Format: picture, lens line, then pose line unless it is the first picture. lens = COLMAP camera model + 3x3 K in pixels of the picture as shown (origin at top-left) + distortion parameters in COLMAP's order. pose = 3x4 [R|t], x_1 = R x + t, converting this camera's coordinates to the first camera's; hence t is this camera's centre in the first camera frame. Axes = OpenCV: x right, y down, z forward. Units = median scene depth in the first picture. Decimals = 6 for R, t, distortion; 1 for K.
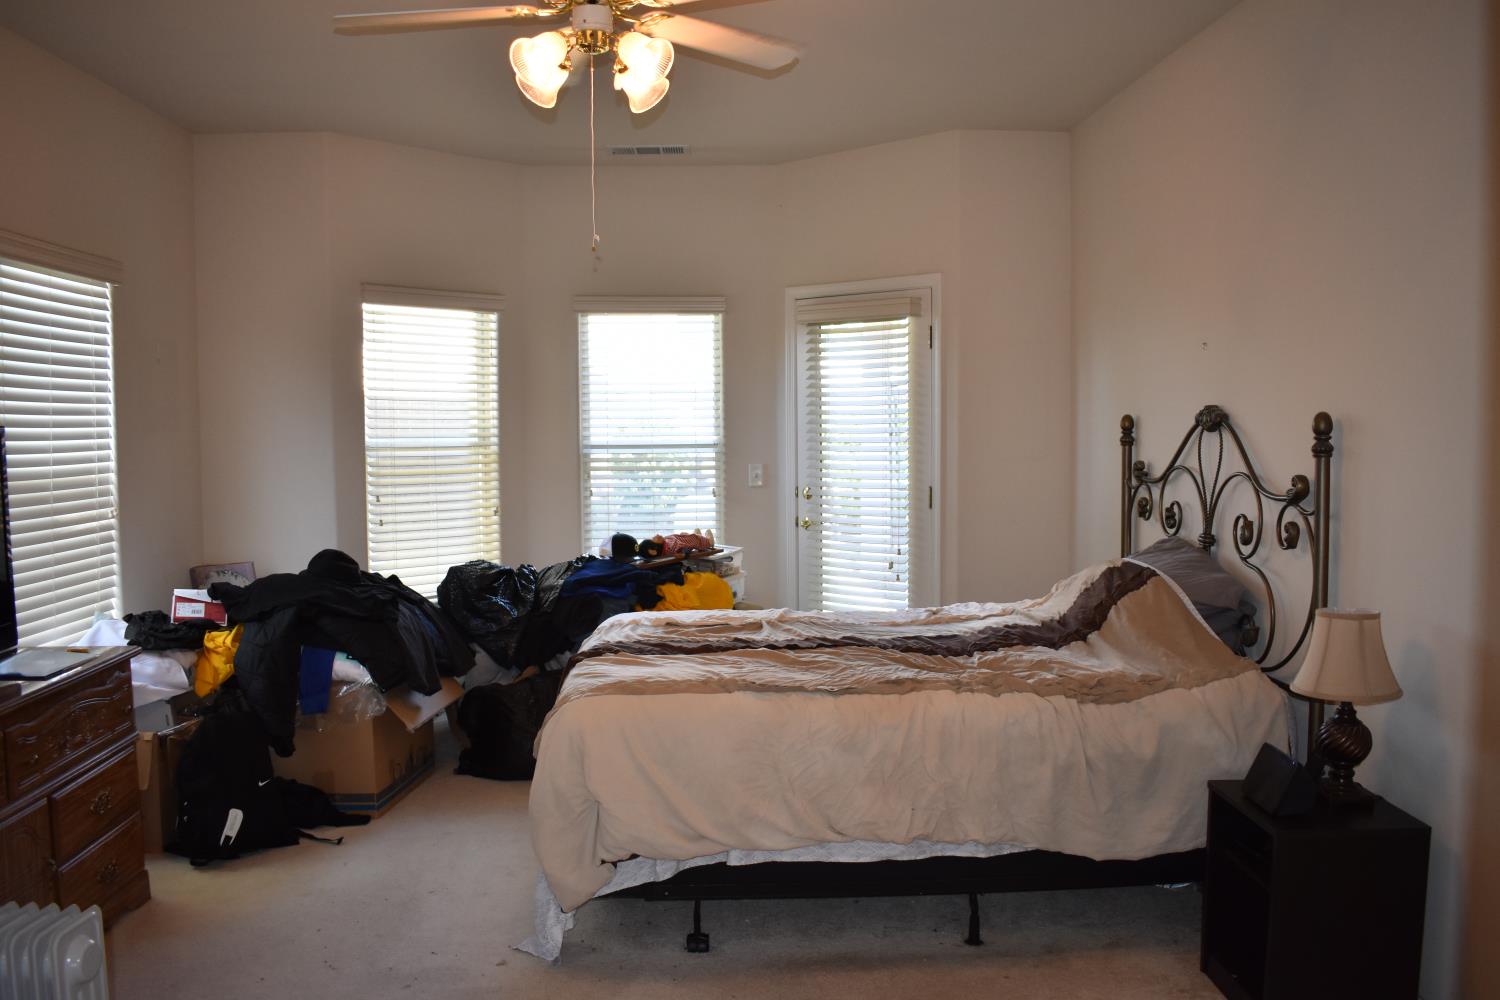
lens RADIAL K [[1194.1, 0, 759.0], [0, 1194.1, 500.0], [0, 0, 1]] dist [-0.066486, -0.004343]
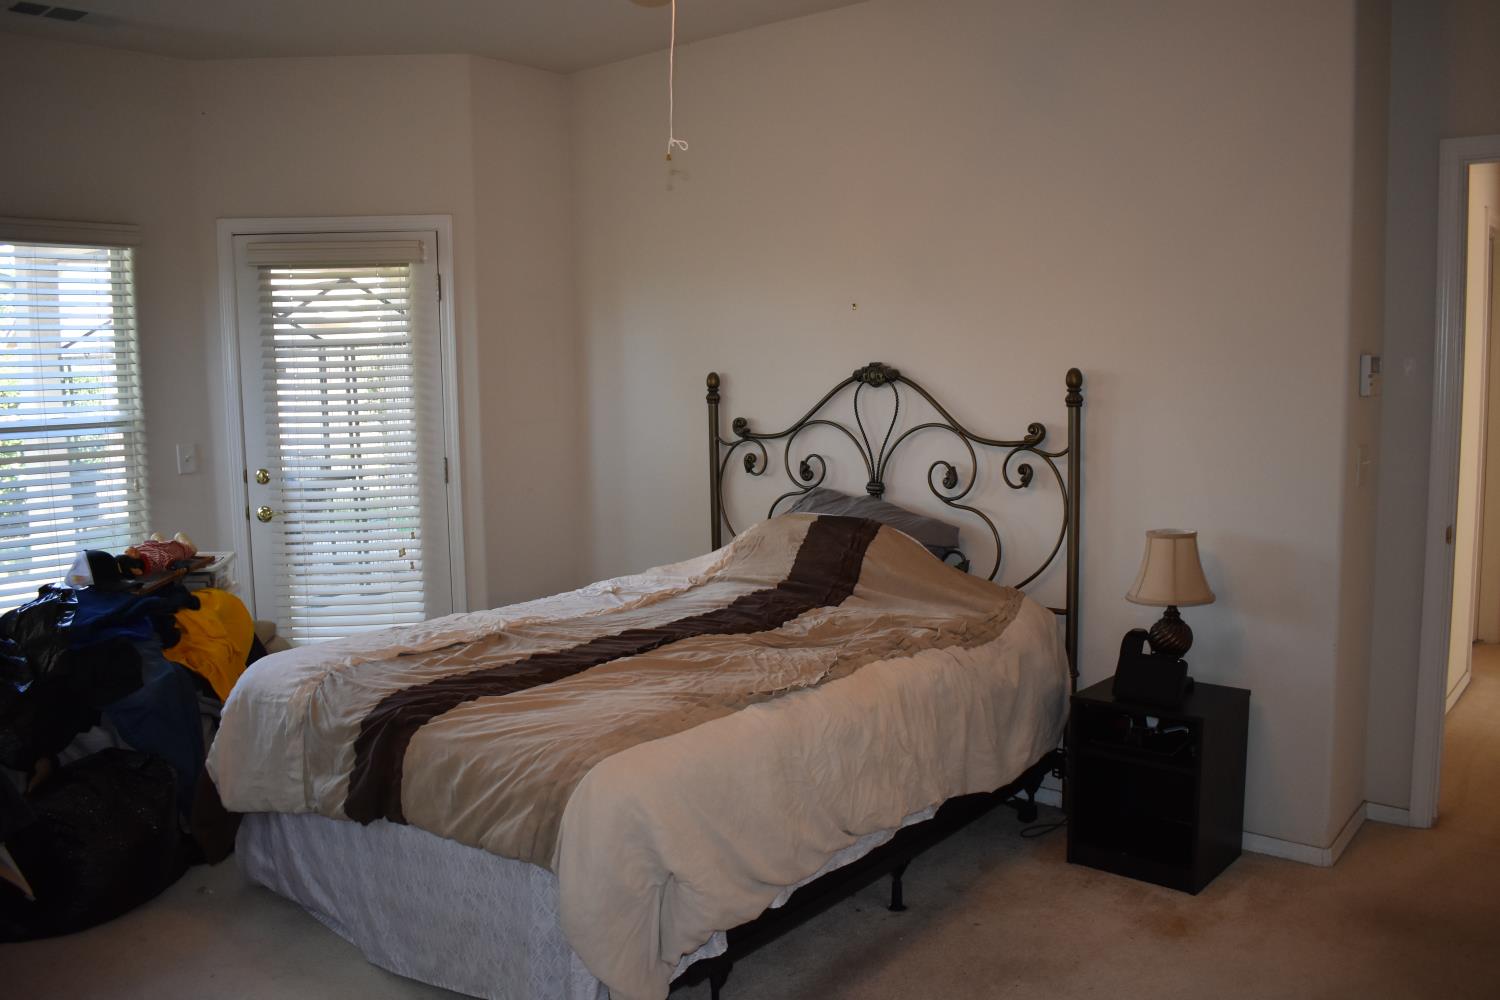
lens RADIAL K [[1194.1, 0, 759.0], [0, 1194.1, 500.0], [0, 0, 1]] dist [-0.066486, -0.004343]
pose [[0.691861, -0.087248, 0.716740, -0.438847], [0.062390, 0.996184, 0.061039, -0.026038], [-0.719330, 0.002487, 0.694664, 0.296326]]
